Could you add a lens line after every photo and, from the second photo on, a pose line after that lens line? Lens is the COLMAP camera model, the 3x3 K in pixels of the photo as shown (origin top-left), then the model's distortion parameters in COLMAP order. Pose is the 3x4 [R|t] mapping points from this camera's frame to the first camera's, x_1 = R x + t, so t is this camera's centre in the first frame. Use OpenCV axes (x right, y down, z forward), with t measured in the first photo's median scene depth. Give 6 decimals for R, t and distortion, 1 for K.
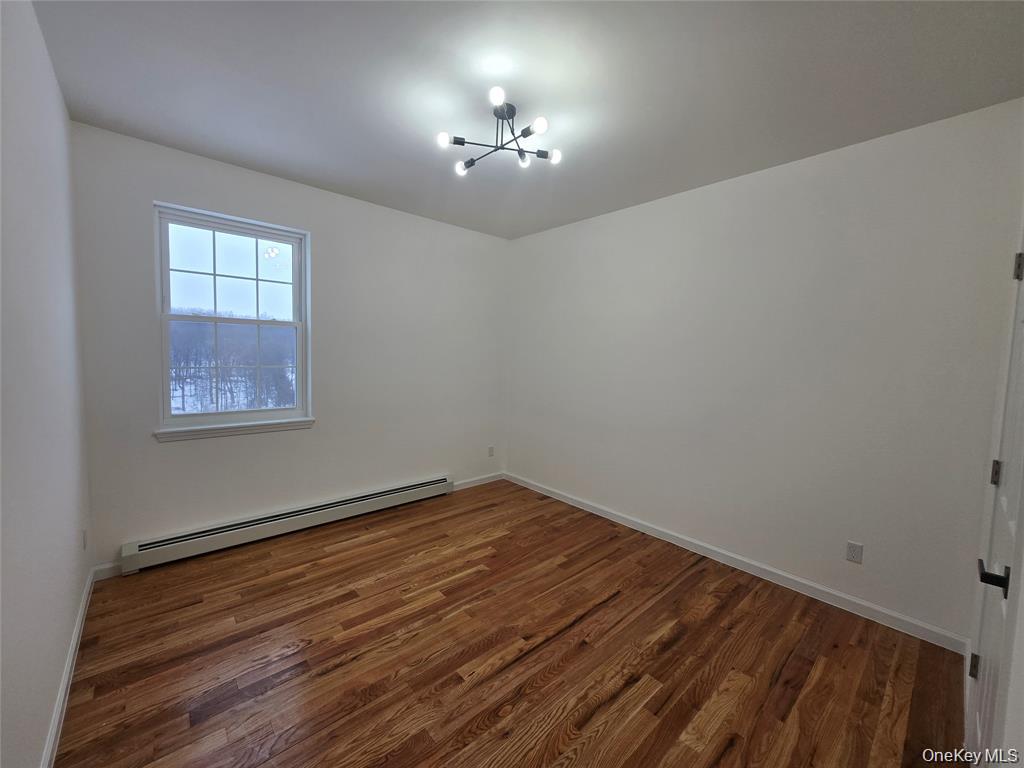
lens RADIAL K [[430.7, 0, 512.0], [0, 430.7, 384.0], [0, 0, 1]] dist [0.000670, 0.000027]
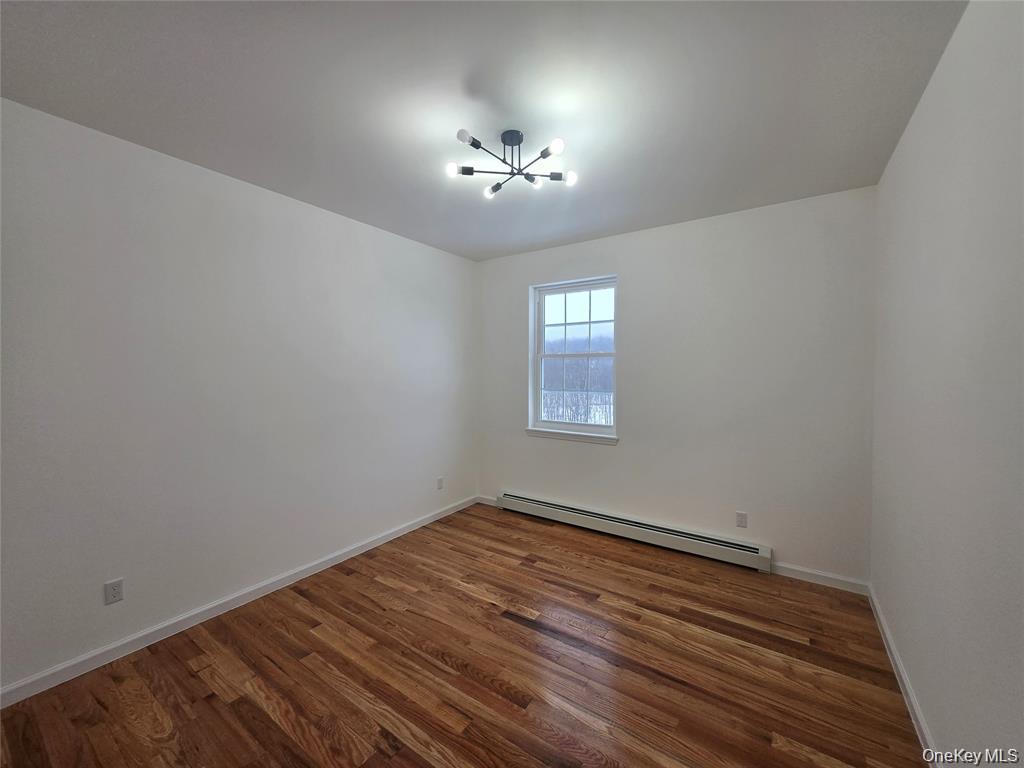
lens RADIAL K [[404.1, 0, 507.7], [0, 404.1, 379.8], [0, 0, 1]] dist [-0.001074, -0.000268]
pose [[0.219444, -0.004315, -0.975615, 0.545850], [-0.079886, 0.996553, -0.022376, -0.024828], [0.972349, 0.082849, 0.218343, 0.521911]]
